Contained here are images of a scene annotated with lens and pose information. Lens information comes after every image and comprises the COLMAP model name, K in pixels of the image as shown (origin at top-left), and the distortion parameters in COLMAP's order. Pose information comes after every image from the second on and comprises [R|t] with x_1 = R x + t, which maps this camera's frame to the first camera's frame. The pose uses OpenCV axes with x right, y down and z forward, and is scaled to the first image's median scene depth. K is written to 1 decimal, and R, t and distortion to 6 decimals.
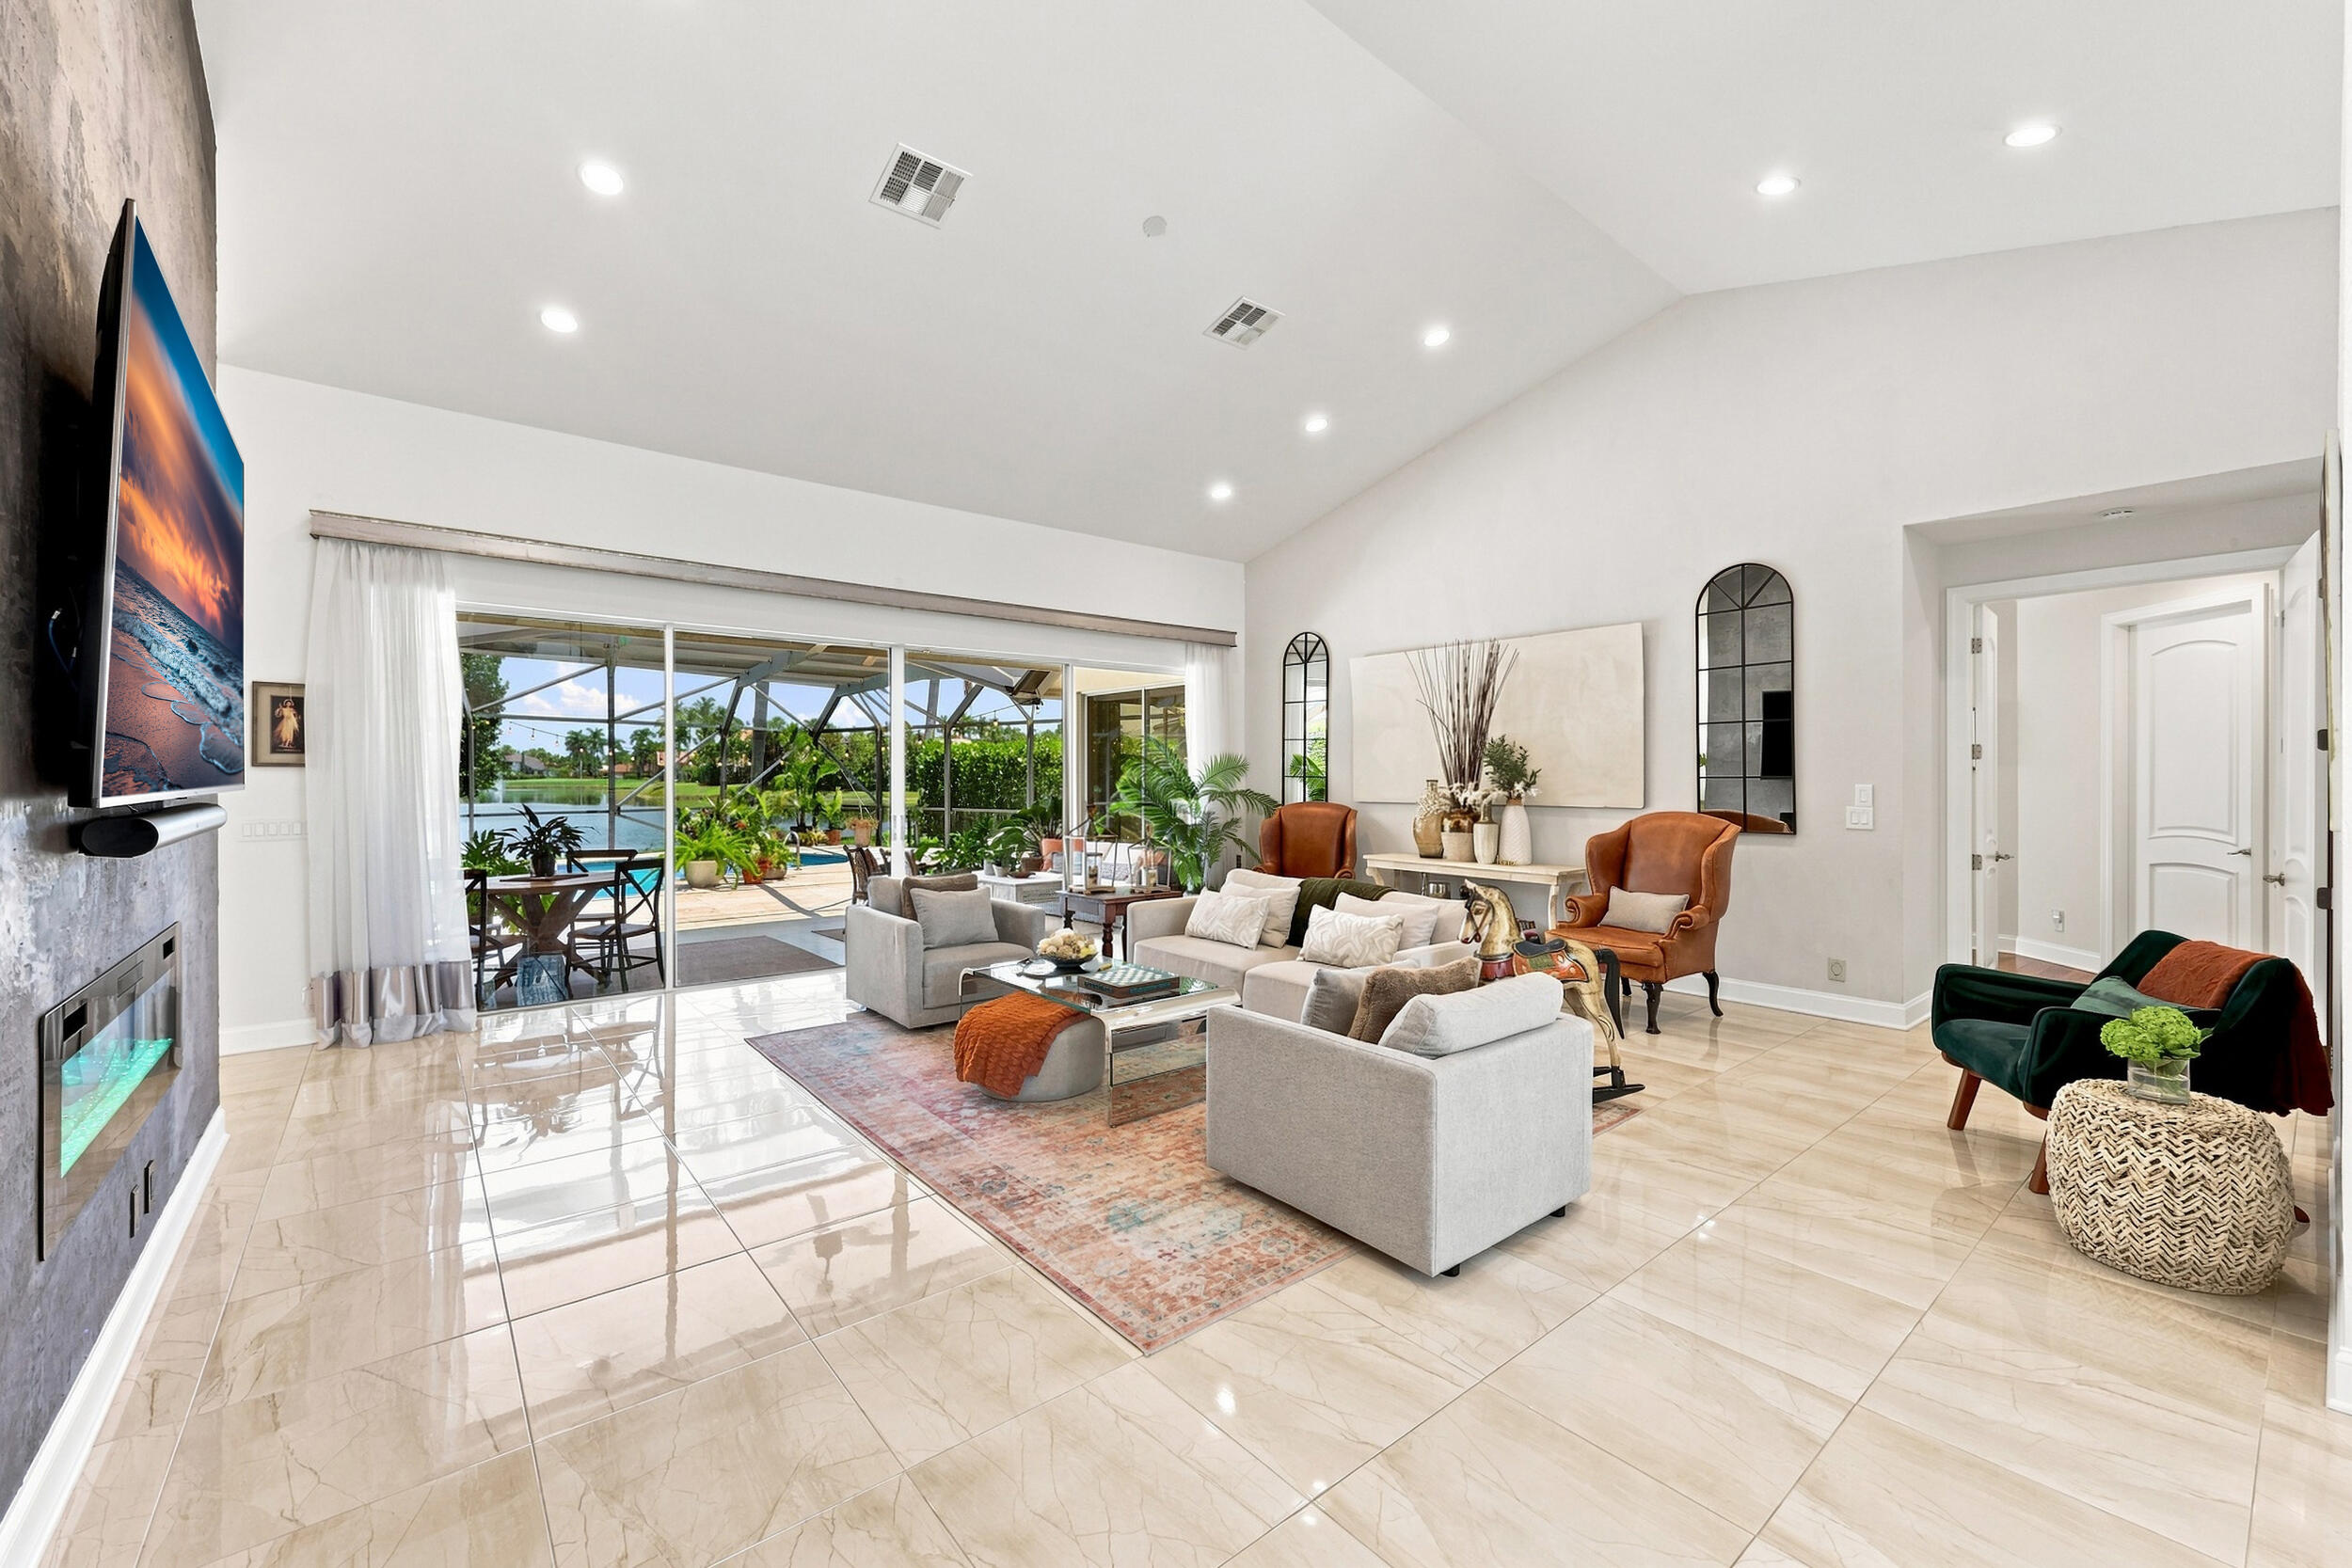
lens RADIAL K [[957.5, 0, 1177.7], [0, 957.5, 782.2], [0, 0, 1]] dist [-0.003371, -0.000064]
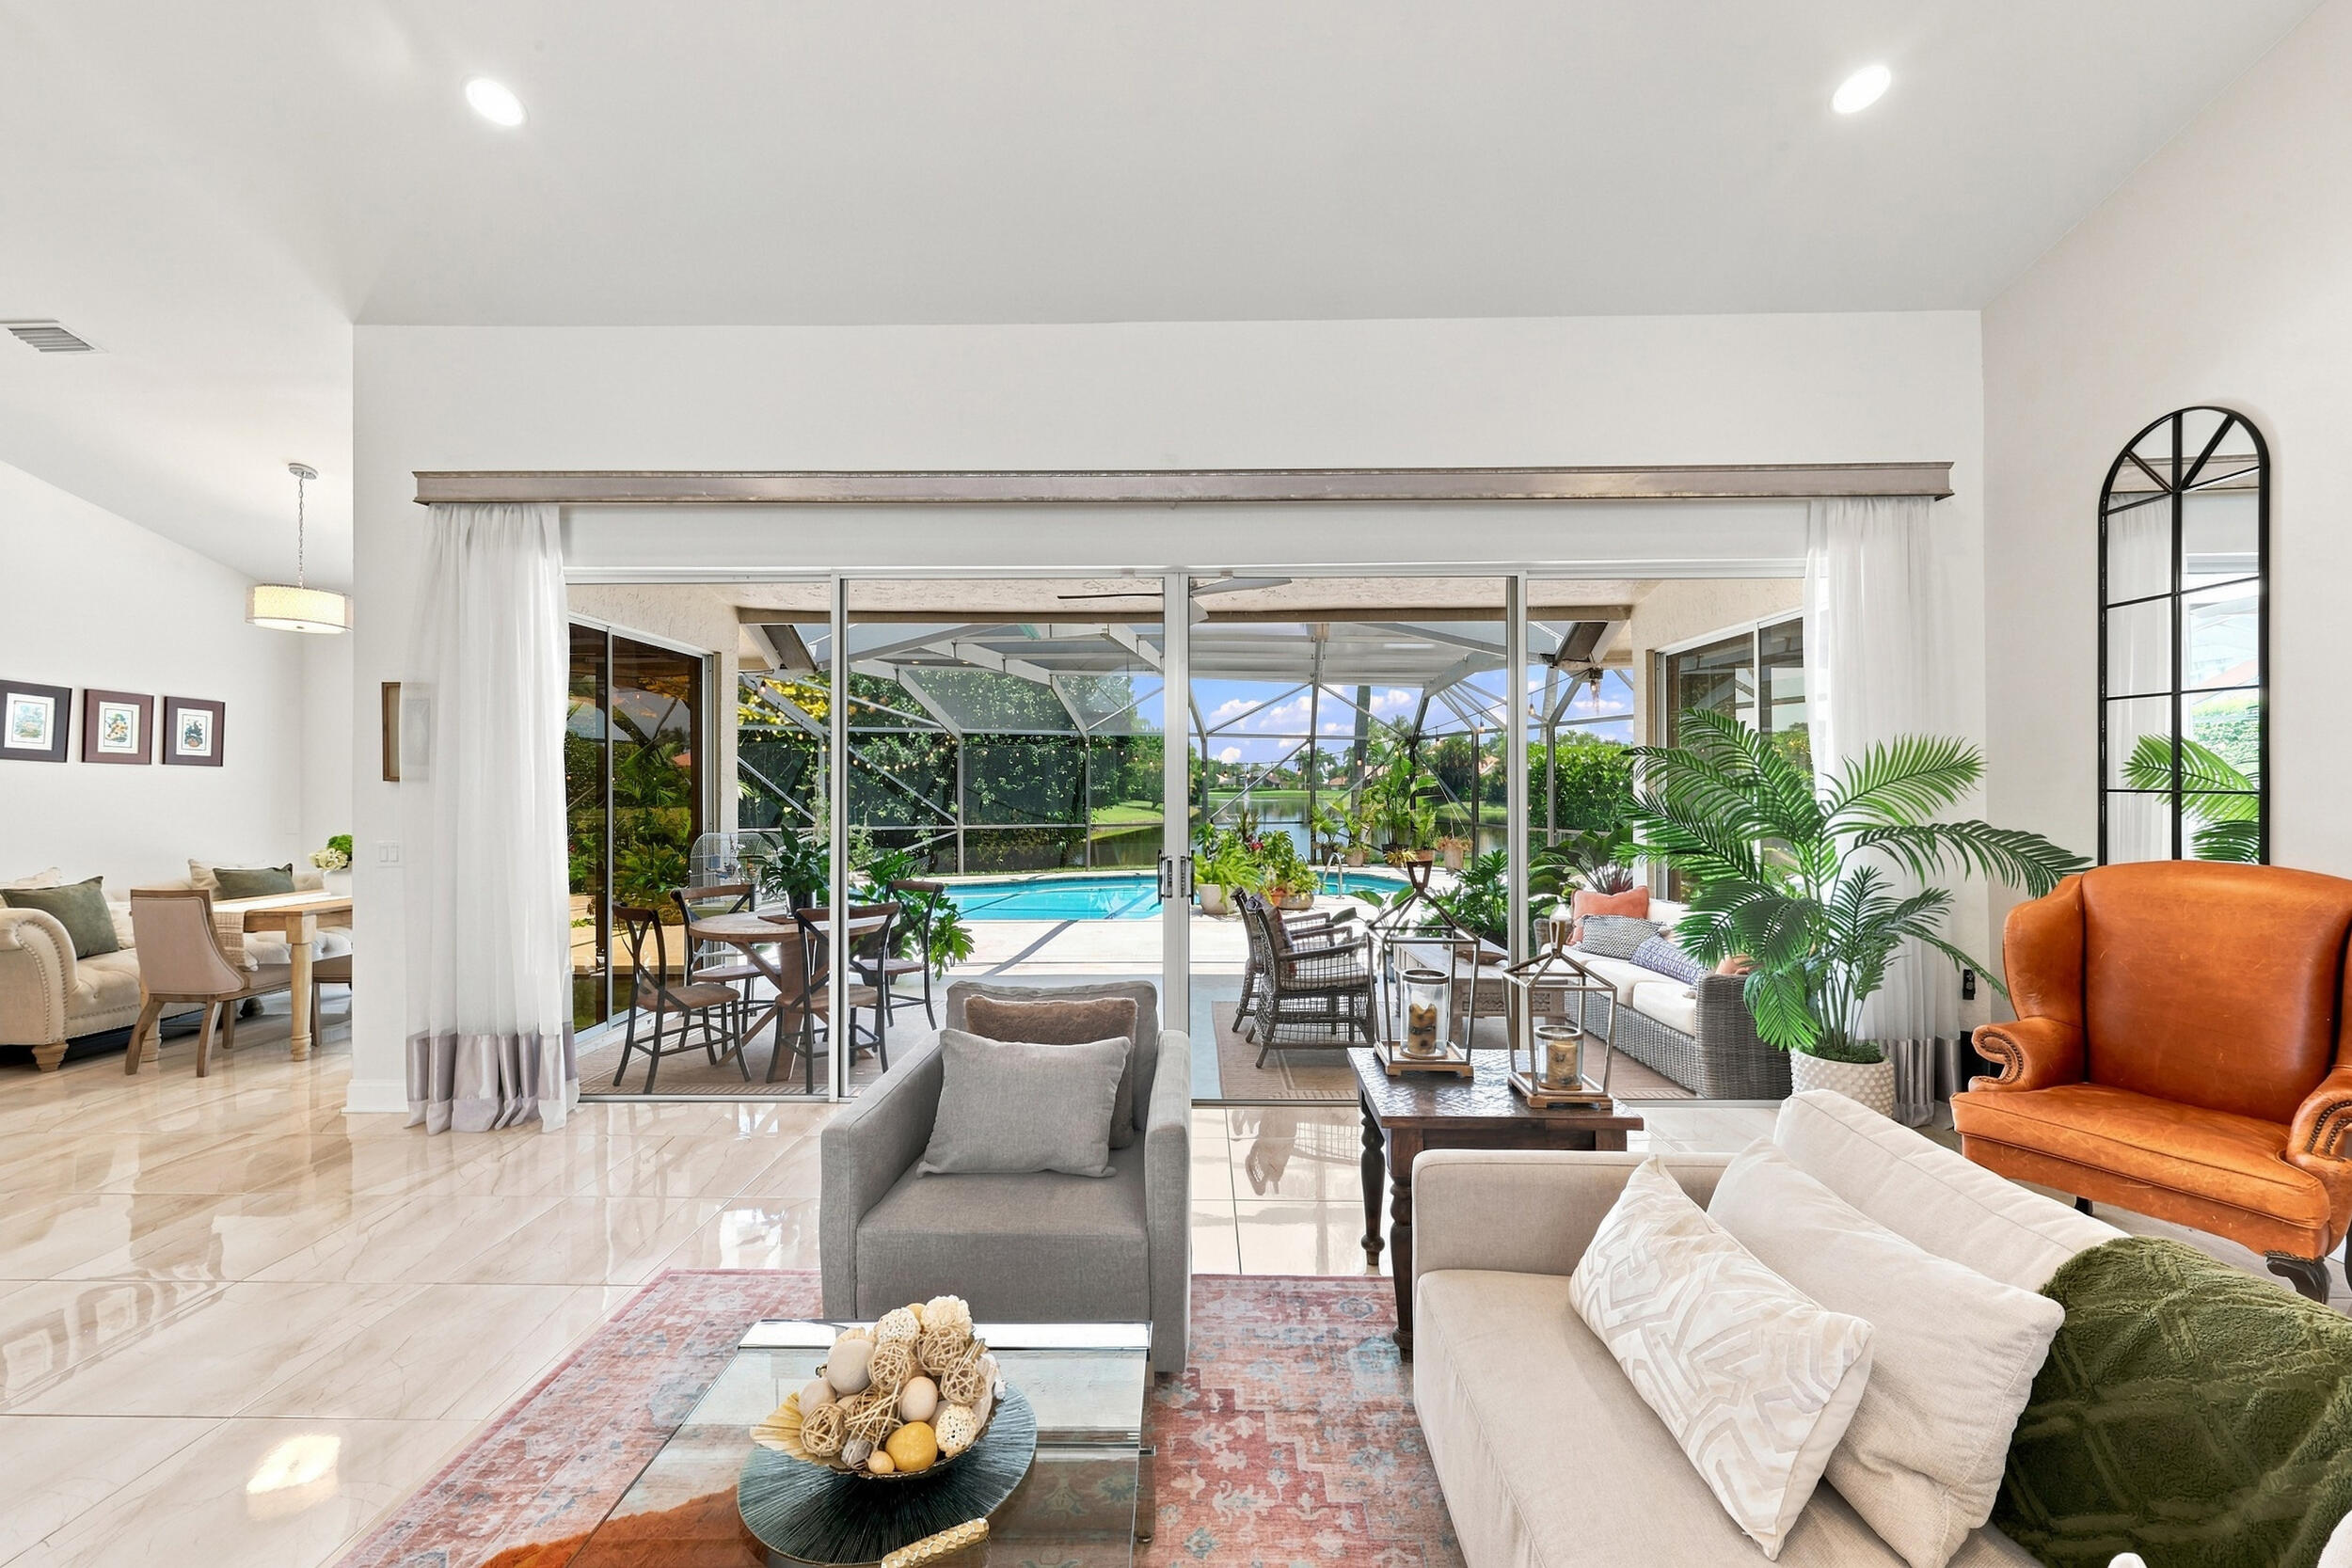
lens RADIAL K [[957.5, 0, 1182.5], [0, 957.5, 776.9], [0, 0, 1]] dist [-0.003371, -0.000064]
pose [[0.765213, -0.008253, -0.643724, 0.074239], [-0.003499, 0.999850, -0.016977, -0.003431], [0.643767, 0.015243, 0.765070, 0.456035]]
